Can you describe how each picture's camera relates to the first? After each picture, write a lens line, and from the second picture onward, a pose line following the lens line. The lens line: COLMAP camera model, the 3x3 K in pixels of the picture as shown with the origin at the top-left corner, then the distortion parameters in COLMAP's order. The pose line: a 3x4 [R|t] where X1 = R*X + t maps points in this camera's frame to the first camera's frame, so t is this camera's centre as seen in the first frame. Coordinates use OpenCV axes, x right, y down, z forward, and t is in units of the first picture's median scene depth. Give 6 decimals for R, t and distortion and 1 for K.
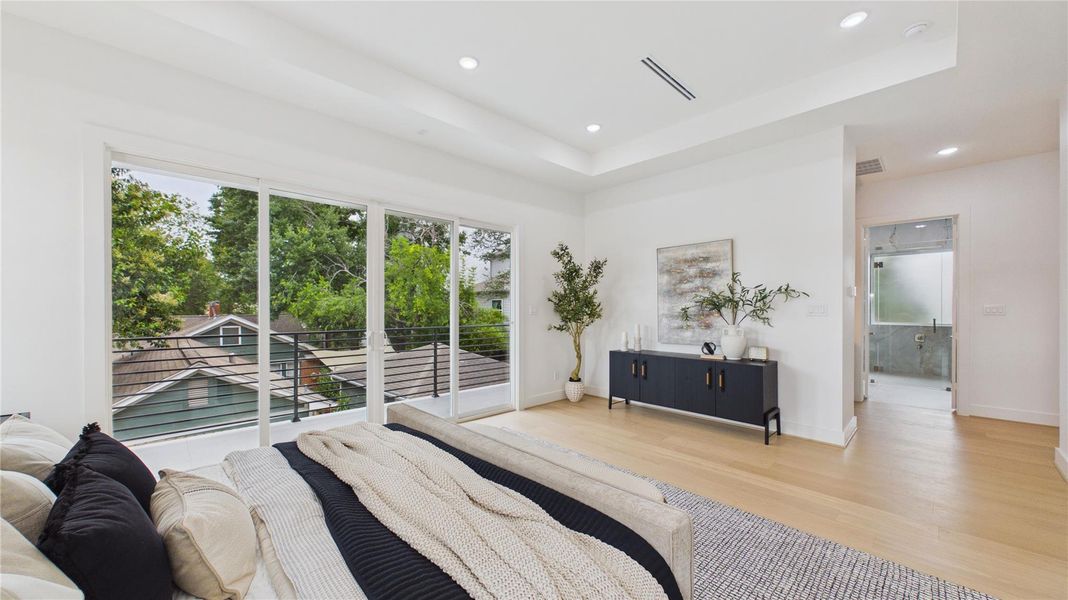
lens RADIAL K [[391.8, 0, 532.3], [0, 391.8, 306.4], [0, 0, 1]] dist [0.001786, 0.000164]
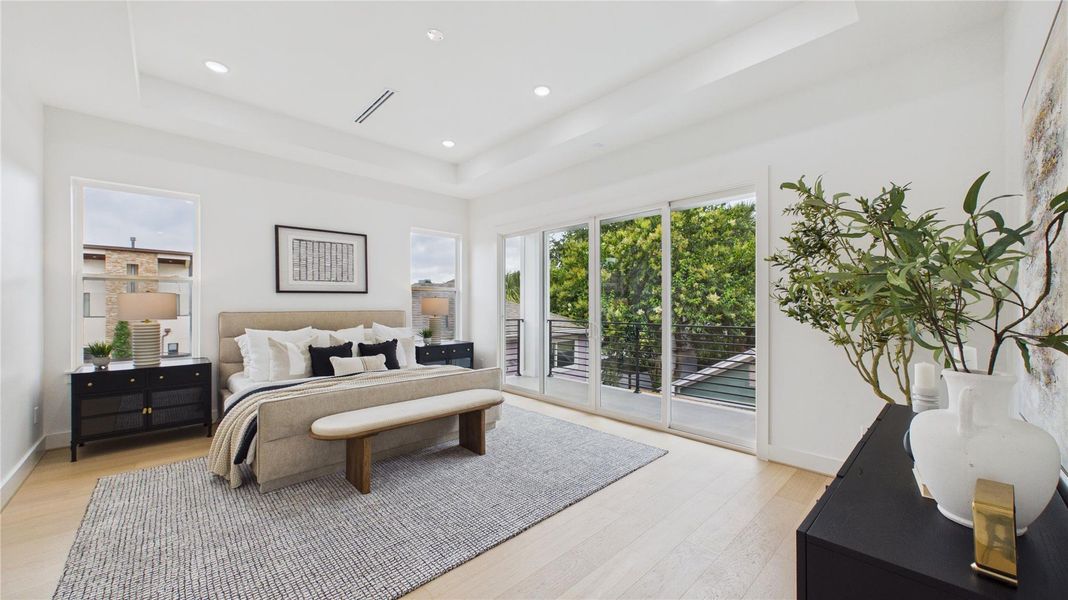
lens RADIAL K [[391.8, 0, 532.2], [0, 391.8, 303.1], [0, 0, 1]] dist [0.001786, 0.000164]
pose [[-0.004420, -0.002055, -0.999988, 0.746158], [0.001577, 0.999997, -0.002062, 0.003627], [0.999989, -0.001586, -0.004416, 0.727355]]
